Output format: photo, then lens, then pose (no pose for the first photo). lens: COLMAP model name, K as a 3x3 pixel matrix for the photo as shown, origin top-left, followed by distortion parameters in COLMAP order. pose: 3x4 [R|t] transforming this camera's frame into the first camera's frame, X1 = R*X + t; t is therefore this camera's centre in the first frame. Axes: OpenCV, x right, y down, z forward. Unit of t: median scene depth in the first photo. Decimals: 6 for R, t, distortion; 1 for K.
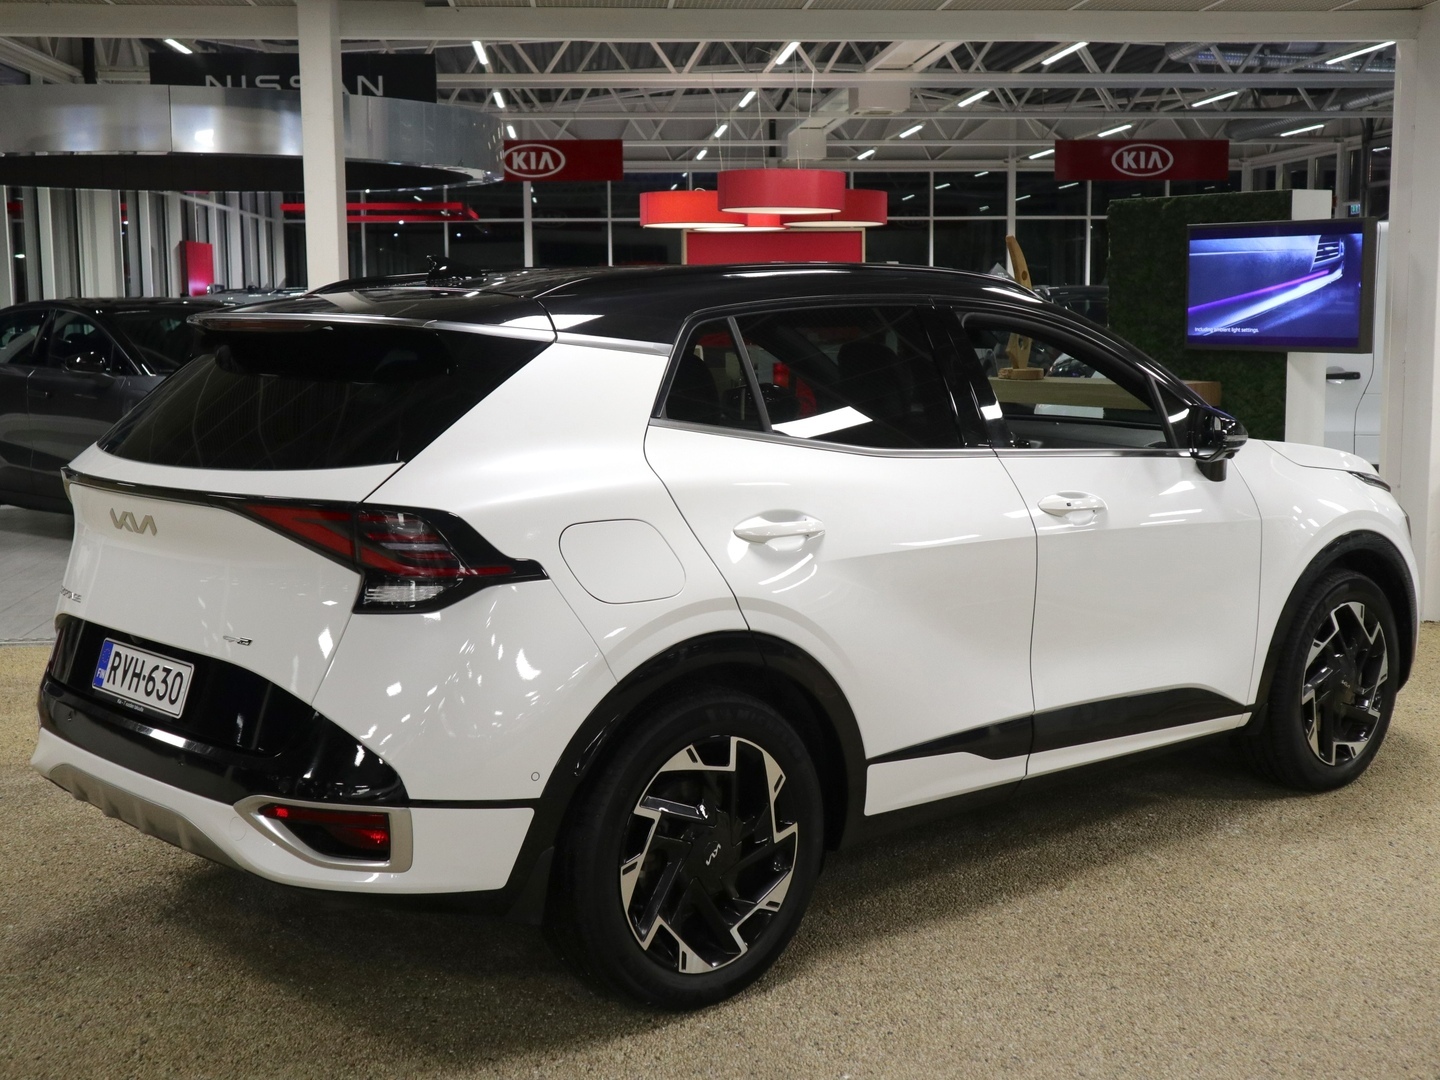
lens RADIAL K [[1801.8, 0, 719.1], [0, 1801.8, 536.5], [0, 0, 1]] dist [-0.024208, 0.000000]
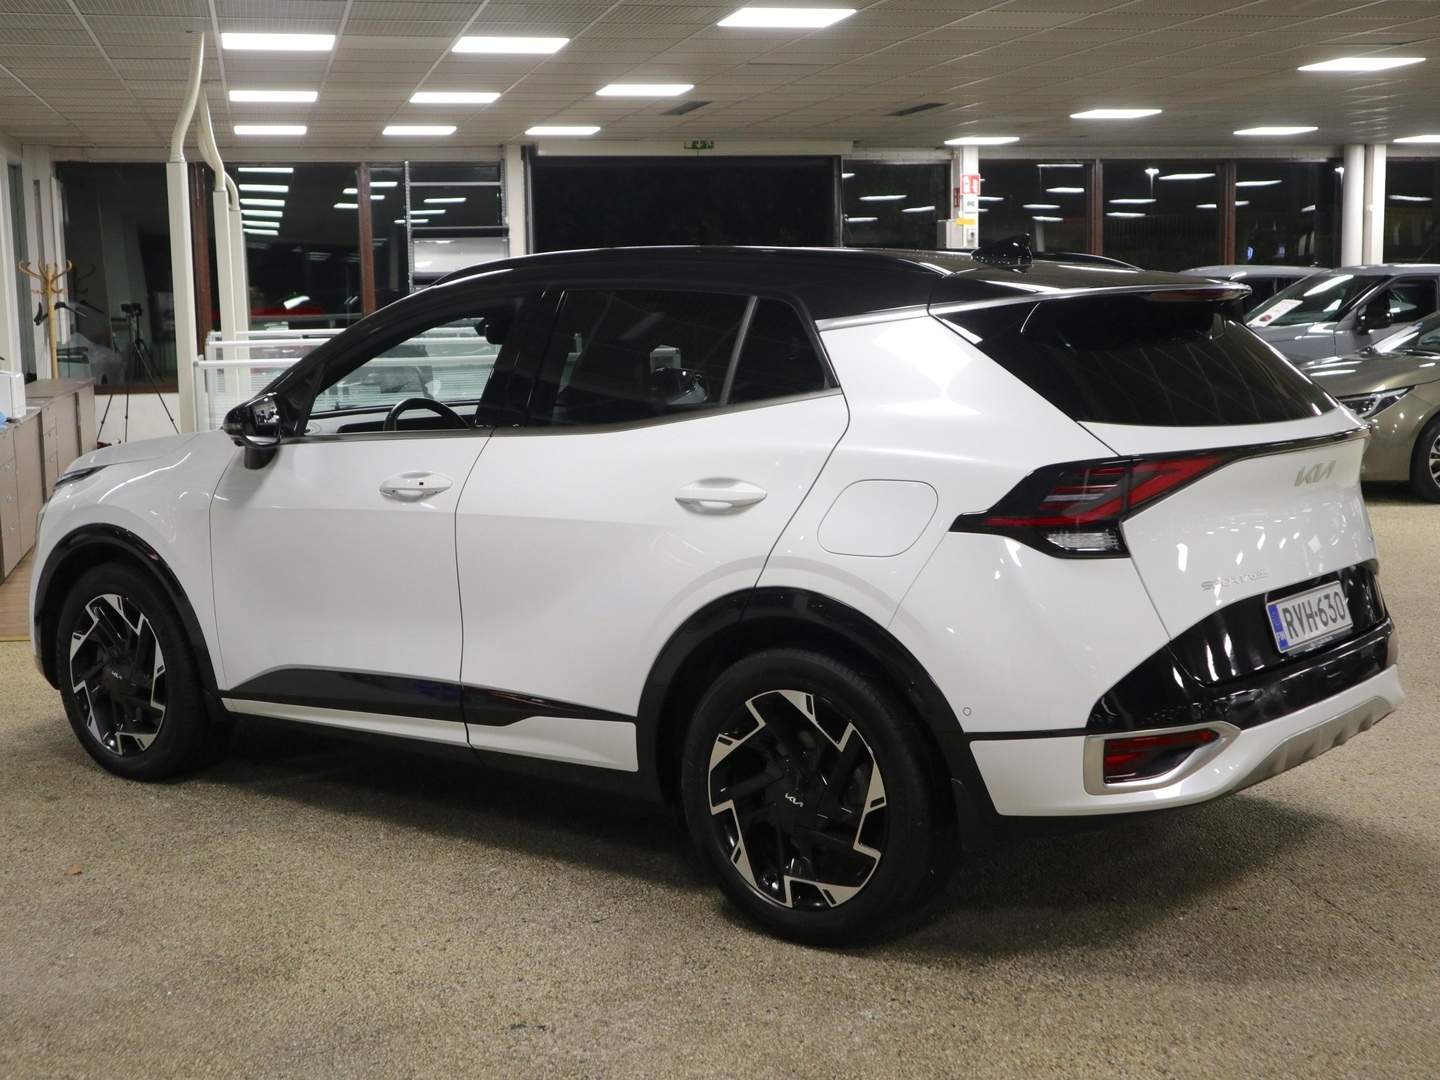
lens RADIAL K [[1903.9, 0, 723.2], [0, 1903.9, 549.9], [0, 0, 1]] dist [0.015086, 0.000000]
pose [[-0.132500, -0.127857, 0.982902, -1.395715], [0.146435, 0.978238, 0.146991, -0.181142], [-0.980306, 0.163407, -0.110894, 1.464922]]
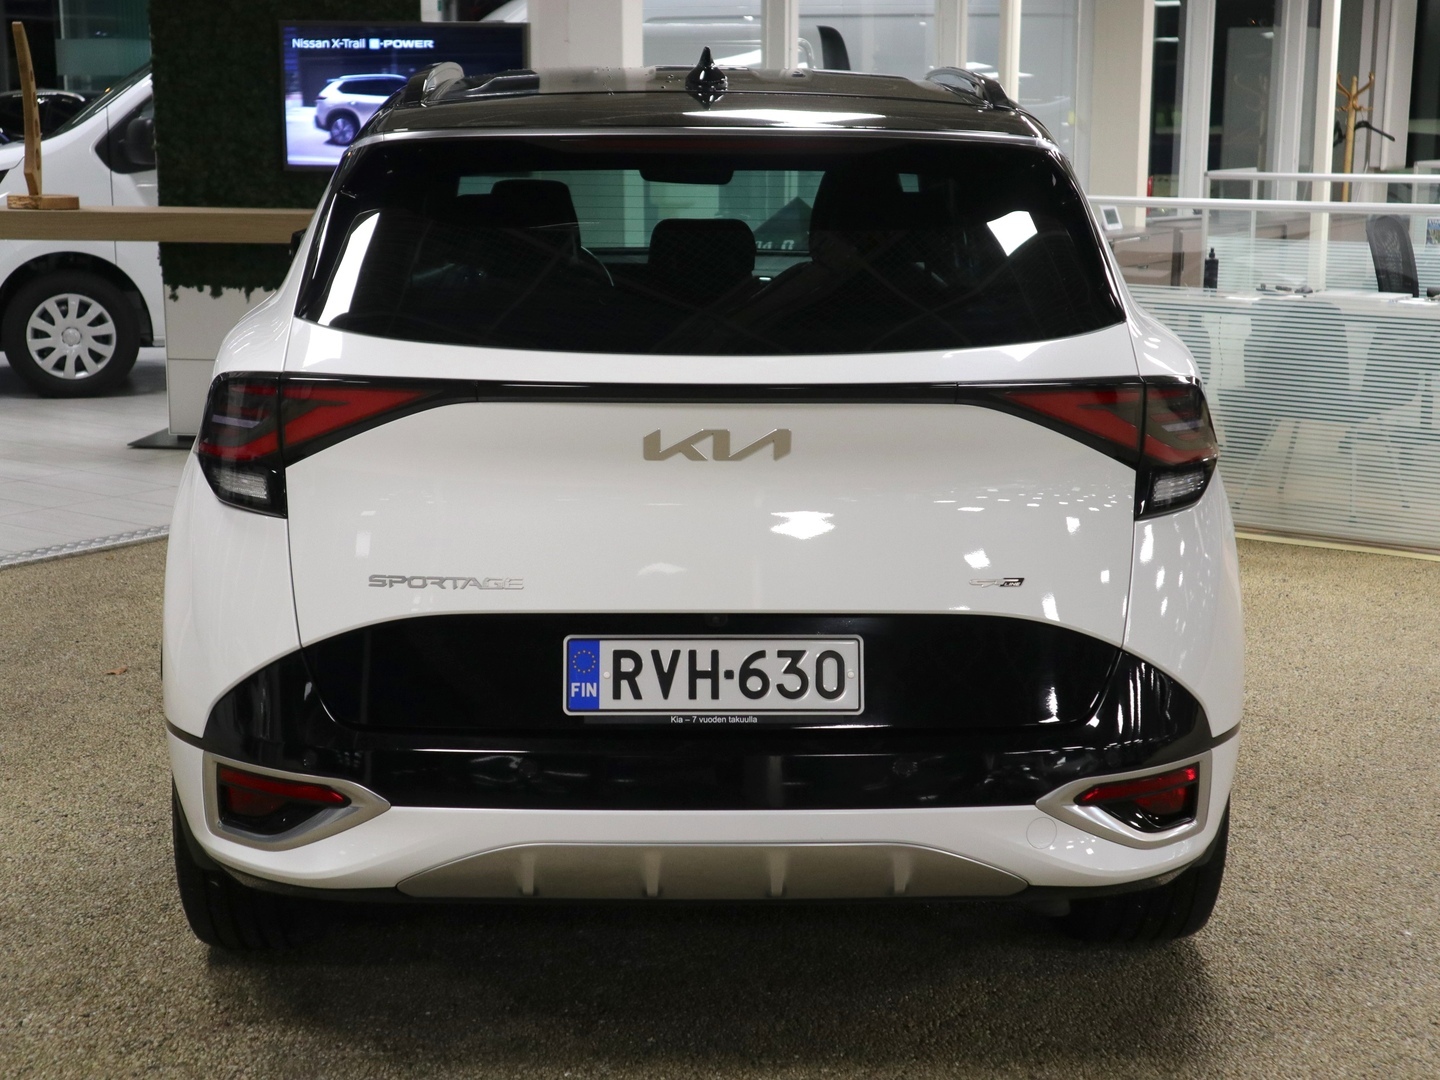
lens RADIAL K [[2103.1, 0, 717.0], [0, 2103.1, 531.5], [0, 0, 1]] dist [0.029172, 0.000000]
pose [[0.661412, -0.137177, 0.737372, -0.886822], [0.088594, 0.990539, 0.104807, -0.056320], [-0.744772, -0.003994, 0.667307, 0.477897]]
